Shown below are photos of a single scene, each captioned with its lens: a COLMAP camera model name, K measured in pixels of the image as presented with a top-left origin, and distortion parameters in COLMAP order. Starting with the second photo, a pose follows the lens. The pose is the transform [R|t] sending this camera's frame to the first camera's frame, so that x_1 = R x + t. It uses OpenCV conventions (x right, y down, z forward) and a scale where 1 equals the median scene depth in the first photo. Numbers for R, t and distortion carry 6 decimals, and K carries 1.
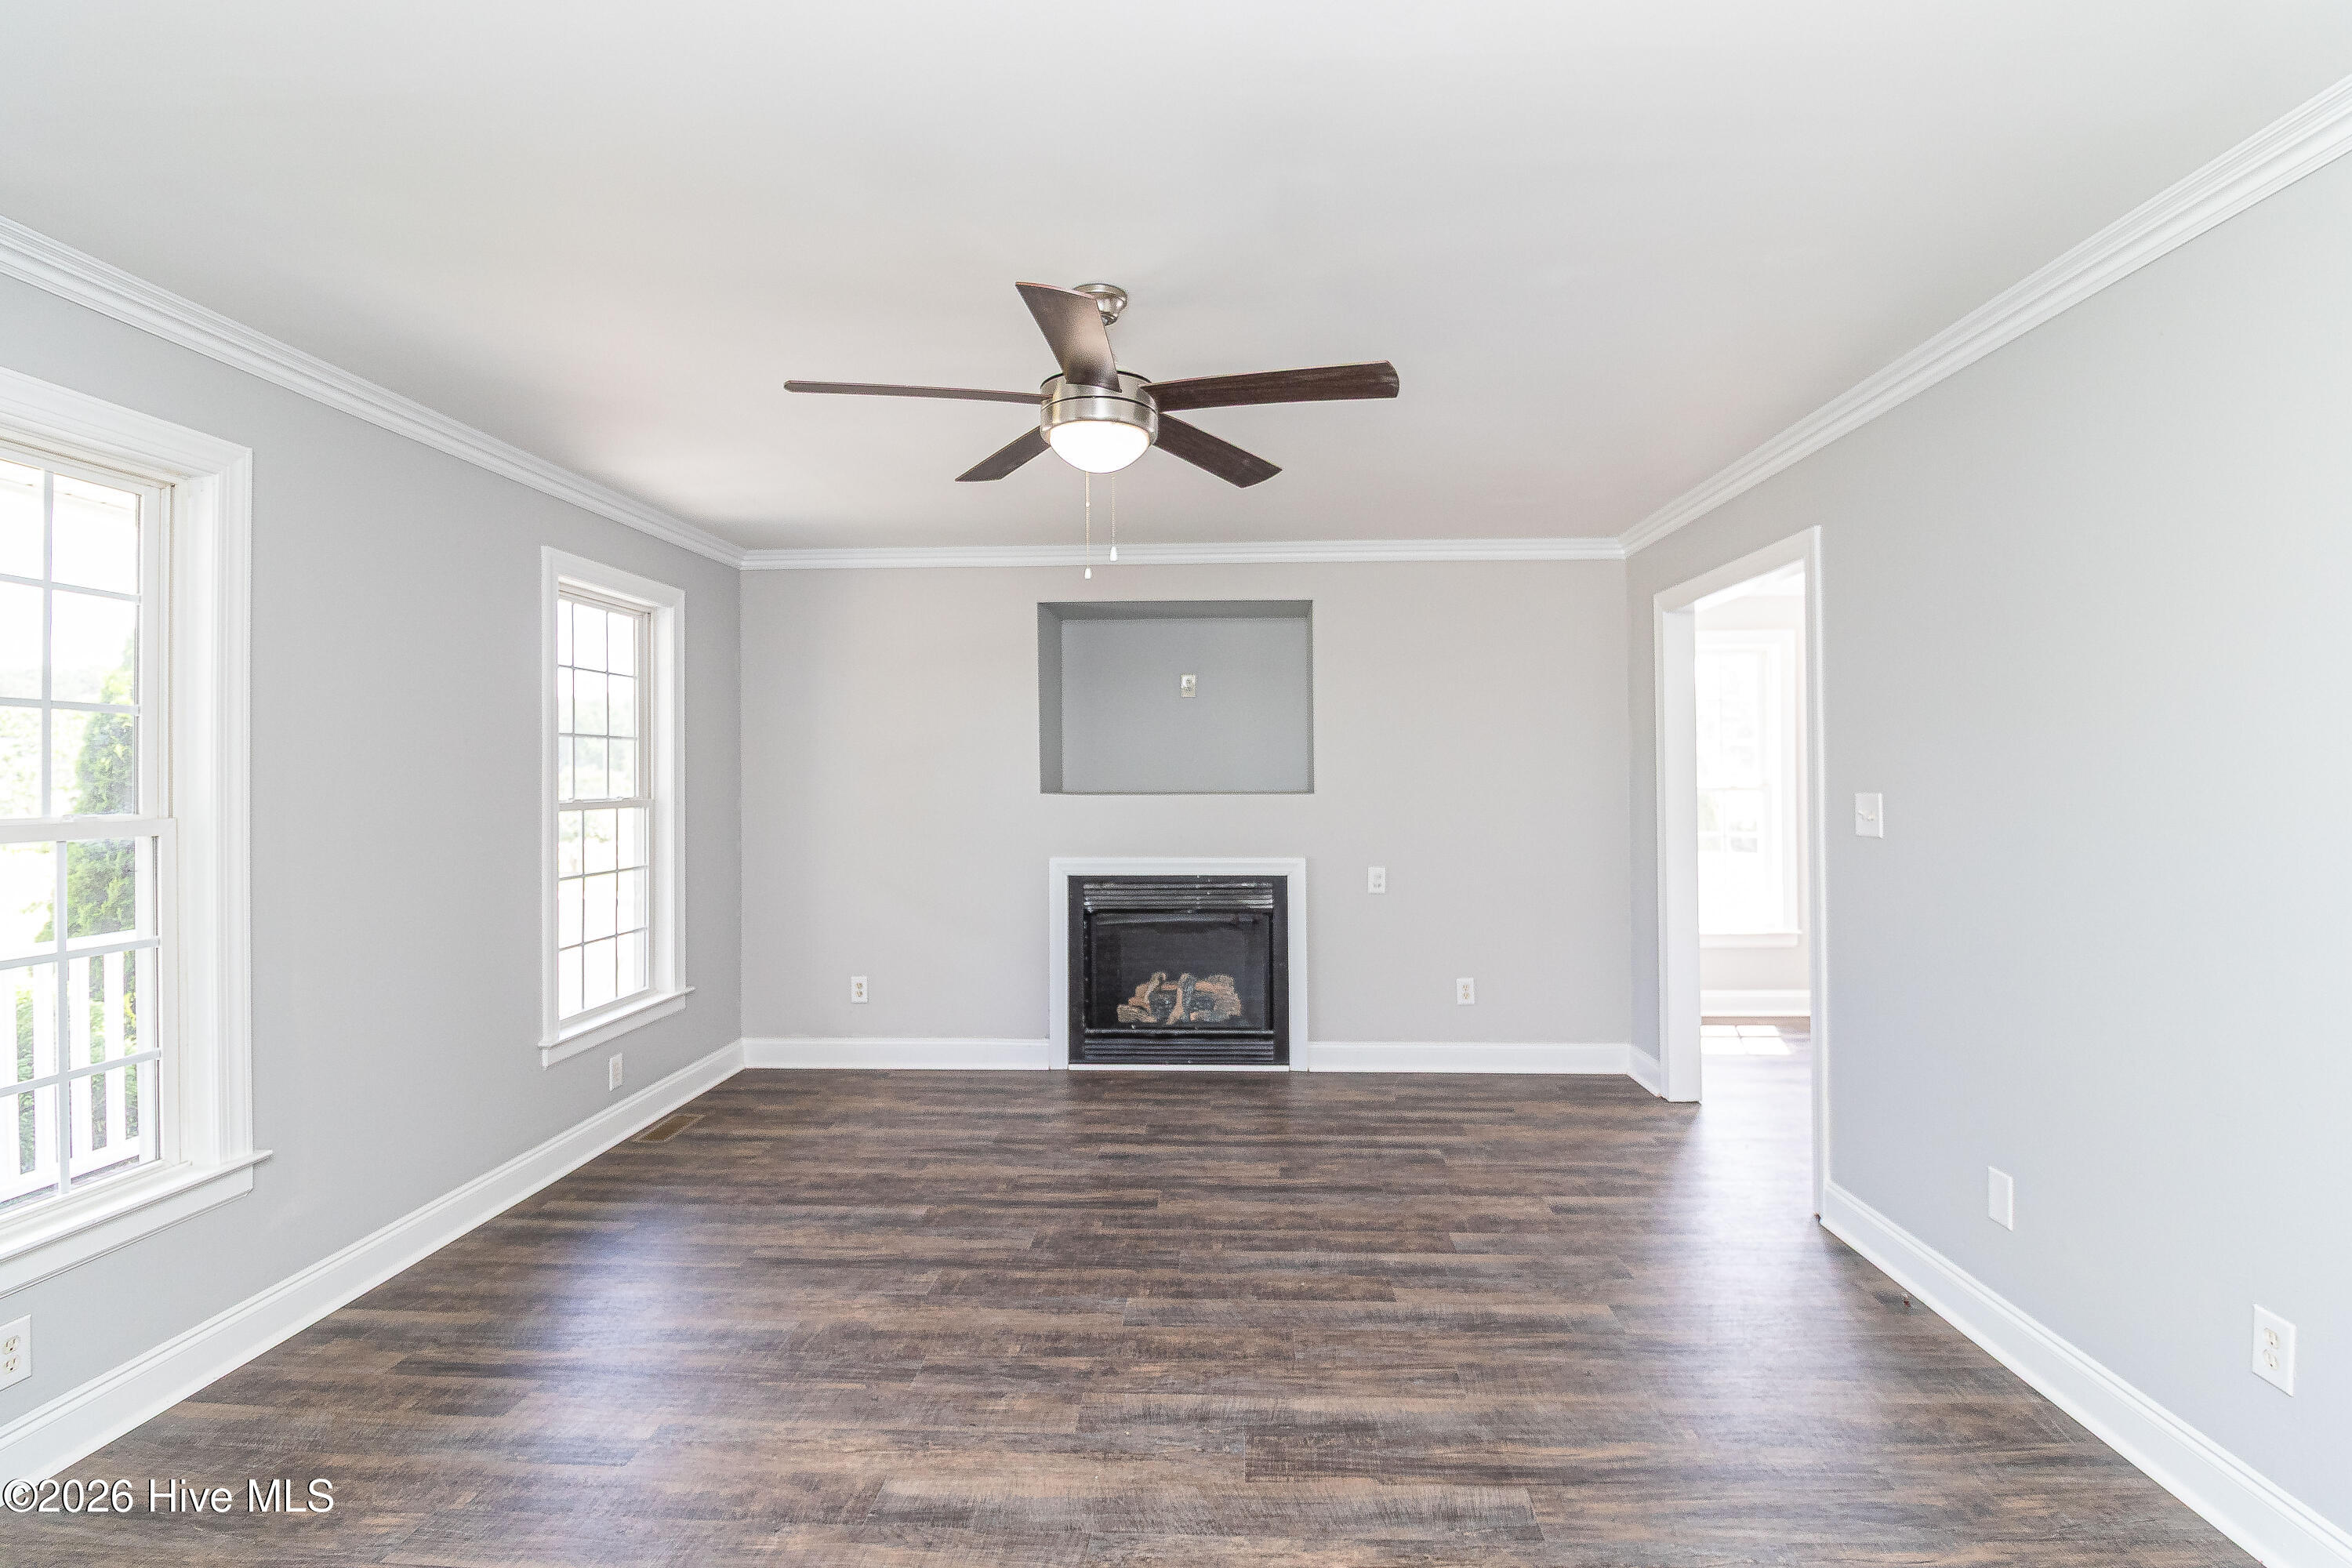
lens RADIAL K [[1085.7, 0, 1196.1], [0, 1085.7, 760.6], [0, 0, 1]] dist [0.002051, -0.013387]
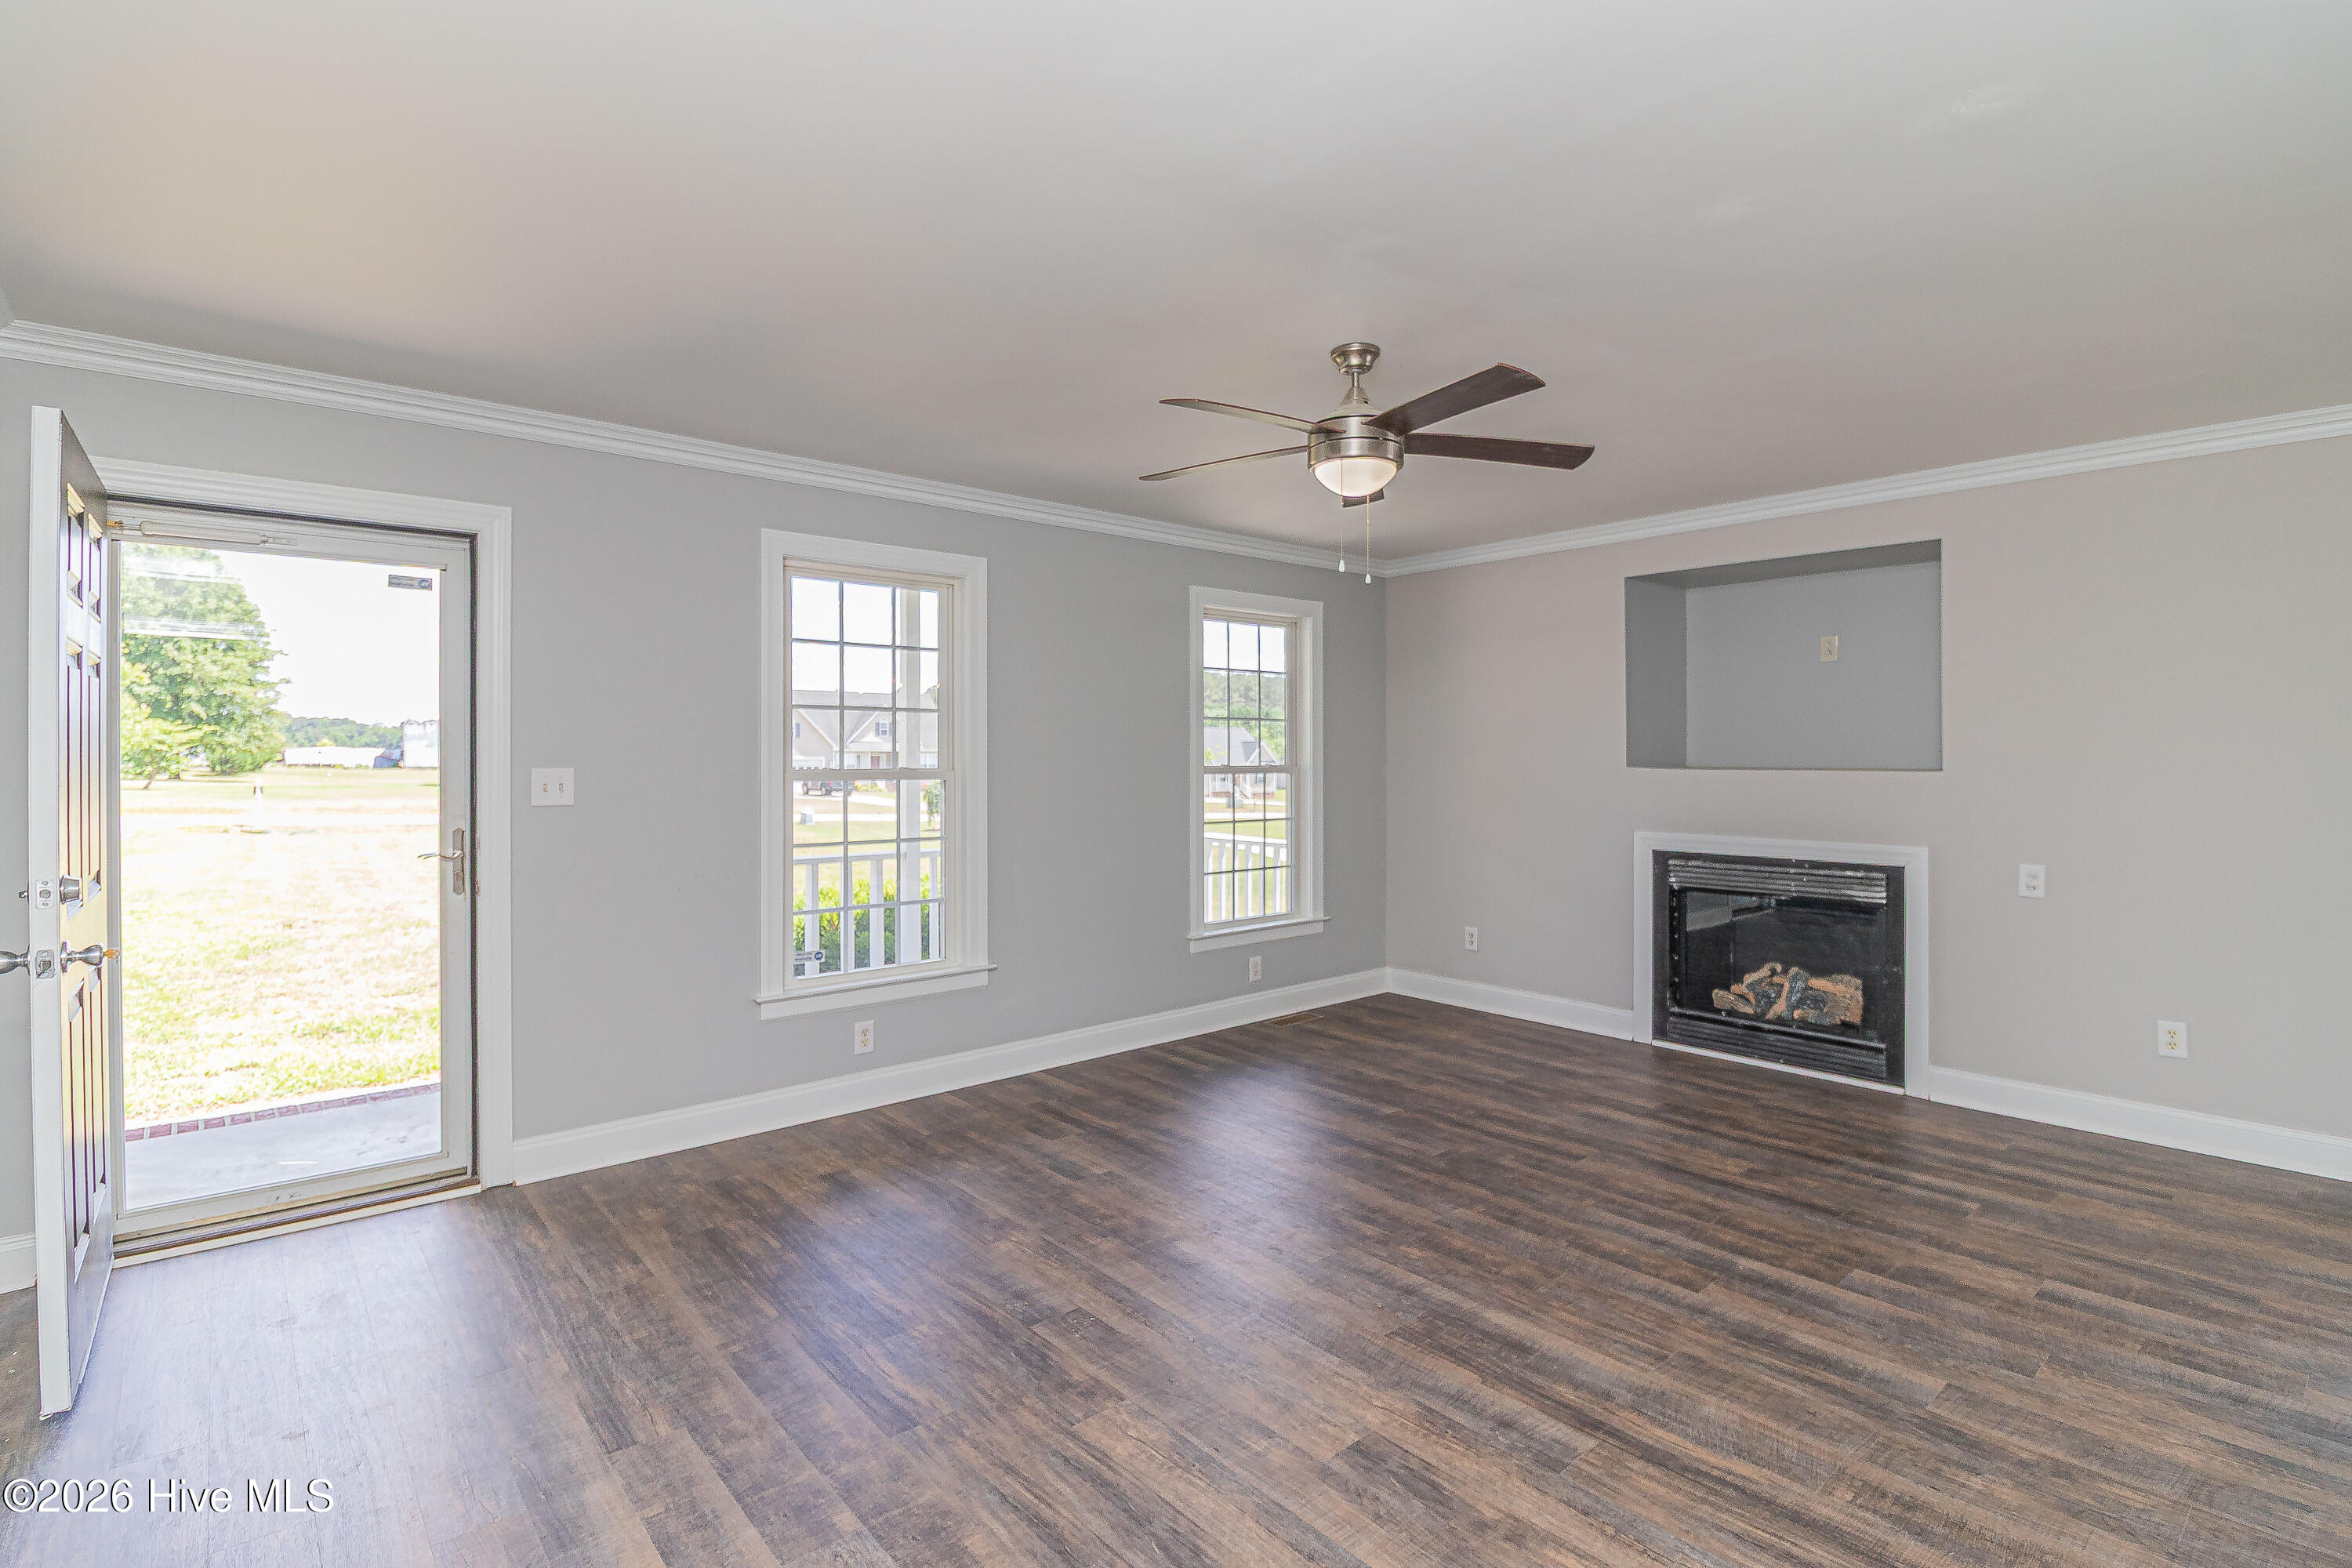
lens RADIAL K [[1085.7, 0, 1196.1], [0, 1085.7, 760.6], [0, 0, 1]] dist [0.002051, -0.013387]
pose [[0.700033, 0.007951, -0.714066, 0.391960], [0.007660, 0.999797, 0.018643, 0.003456], [0.714069, -0.018520, 0.699830, 0.012584]]
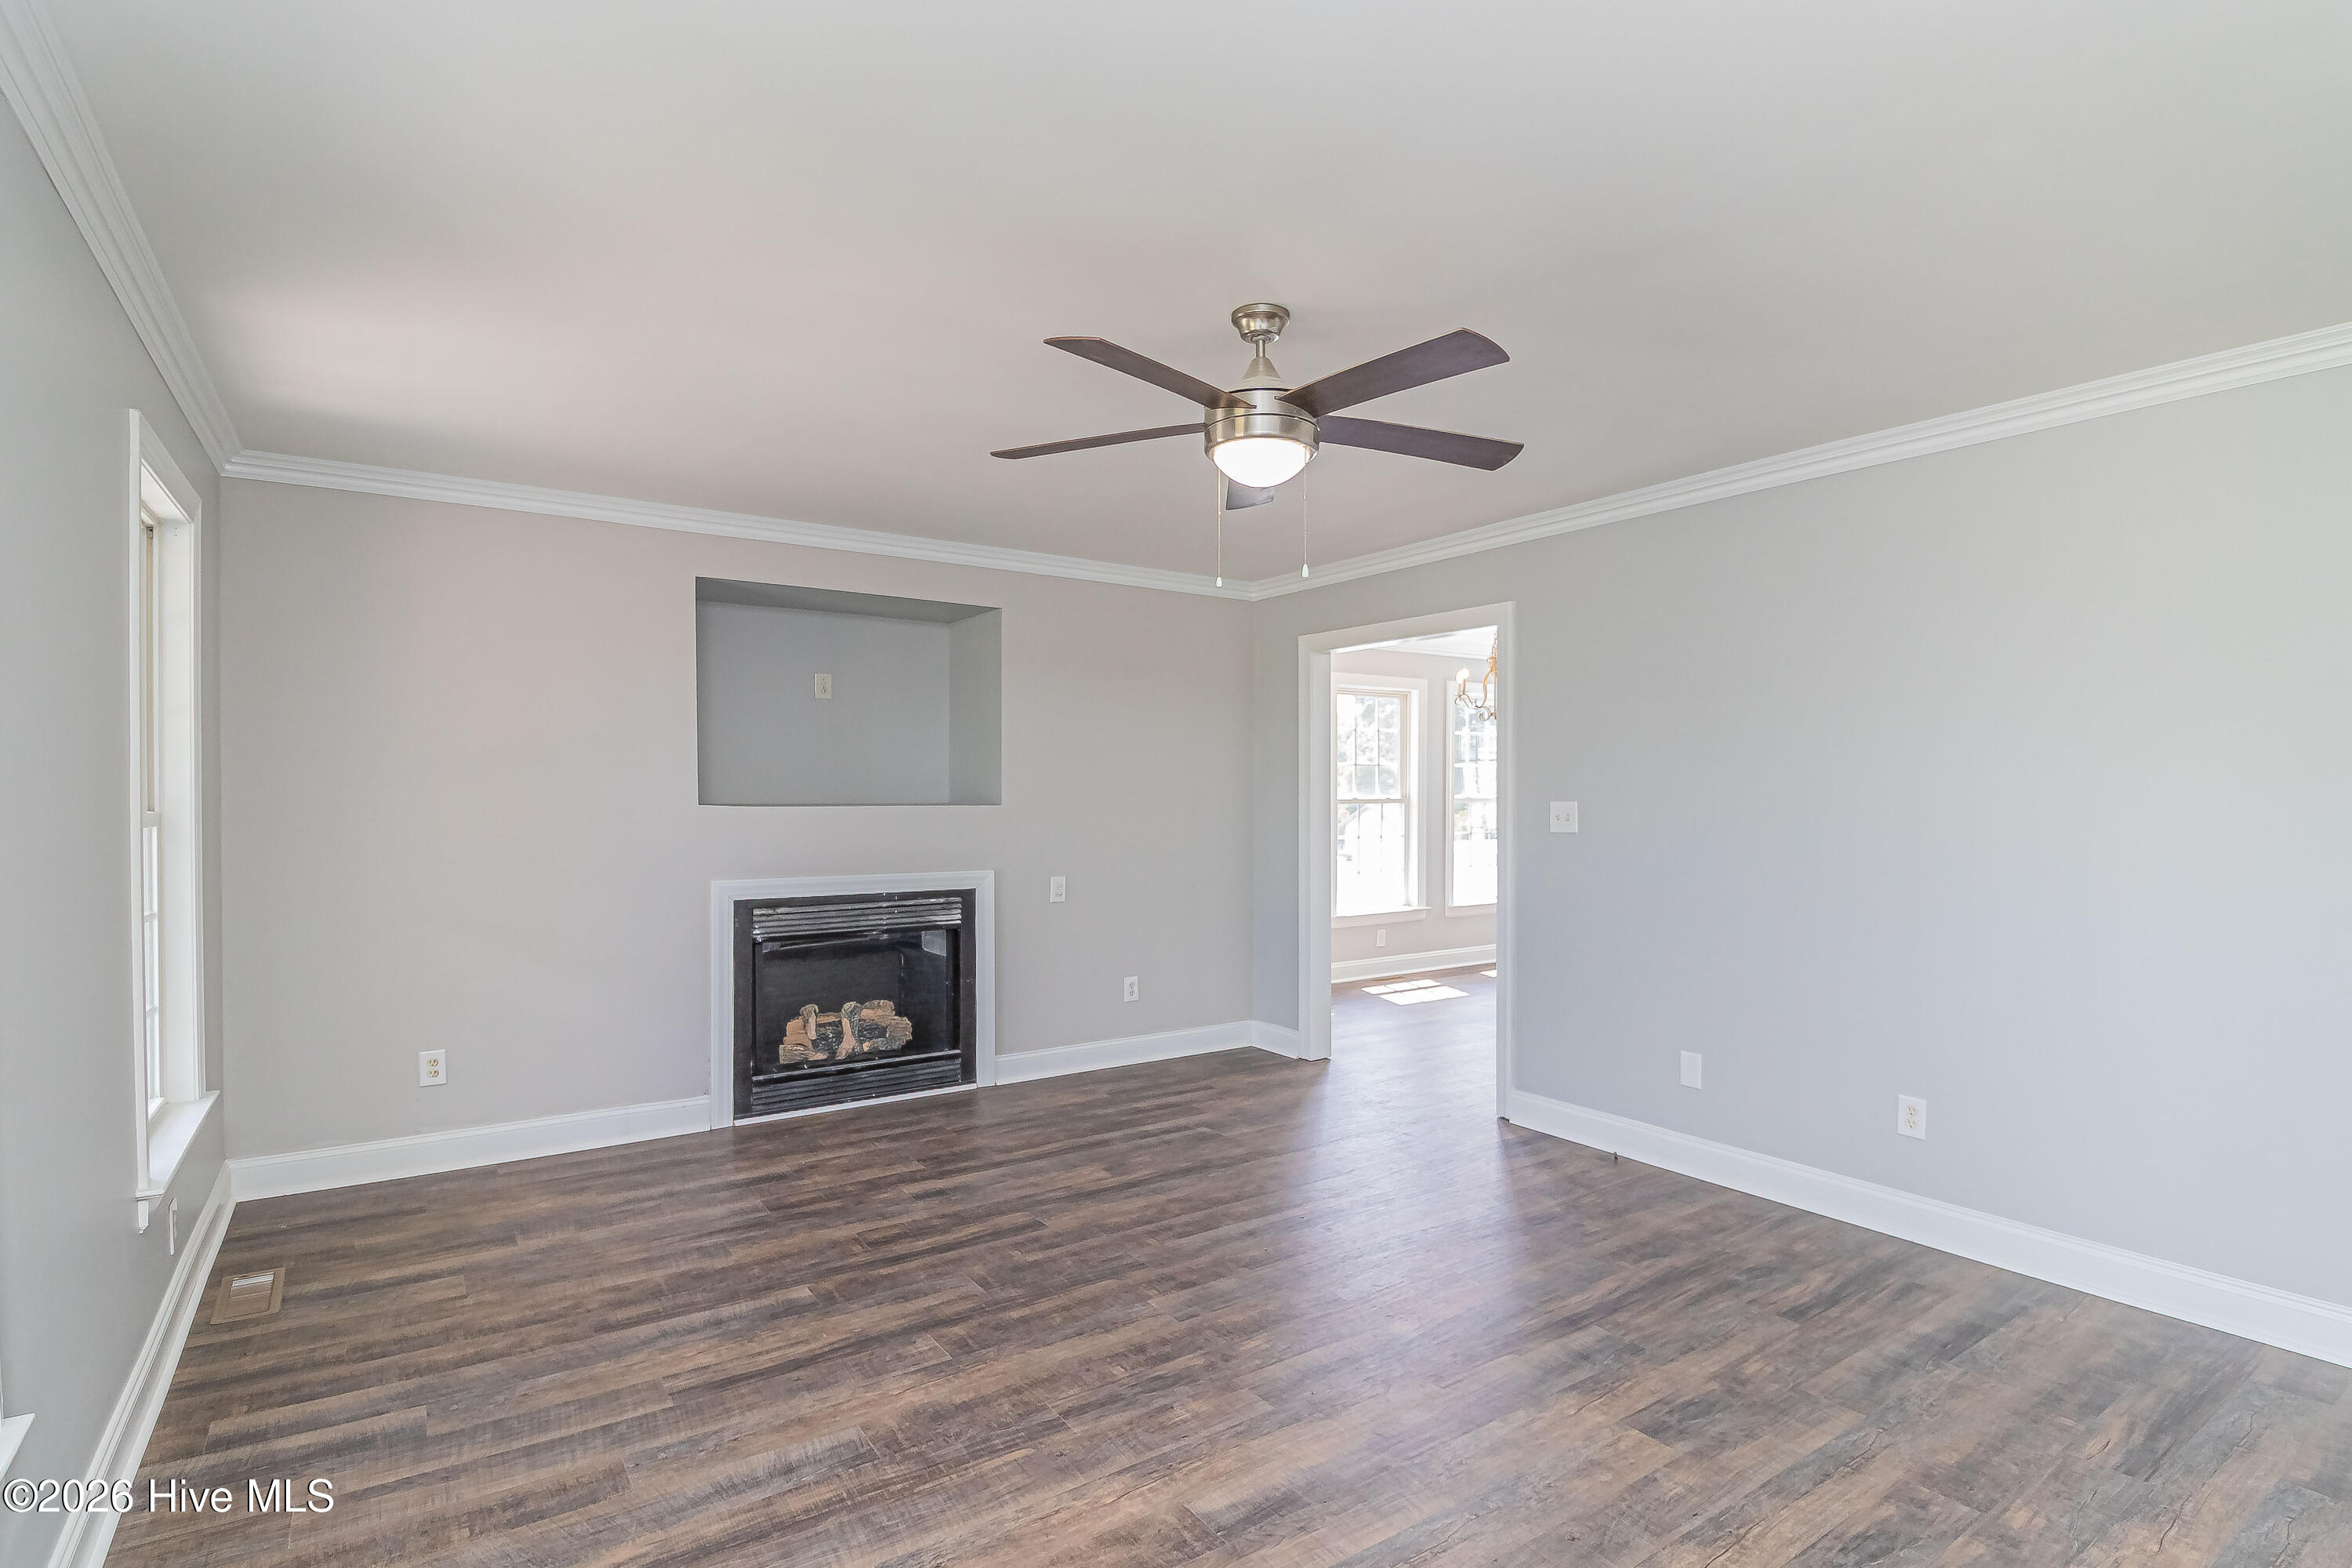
lens RADIAL K [[1111.6, 0, 1186.9], [0, 1111.6, 791.2], [0, 0, 1]] dist [0.002219, -0.014743]
pose [[0.805268, 0.007018, 0.592870, -0.461927], [-0.014380, 0.999867, 0.007696, 0.010300], [-0.592737, -0.014723, 0.805261, 0.111178]]
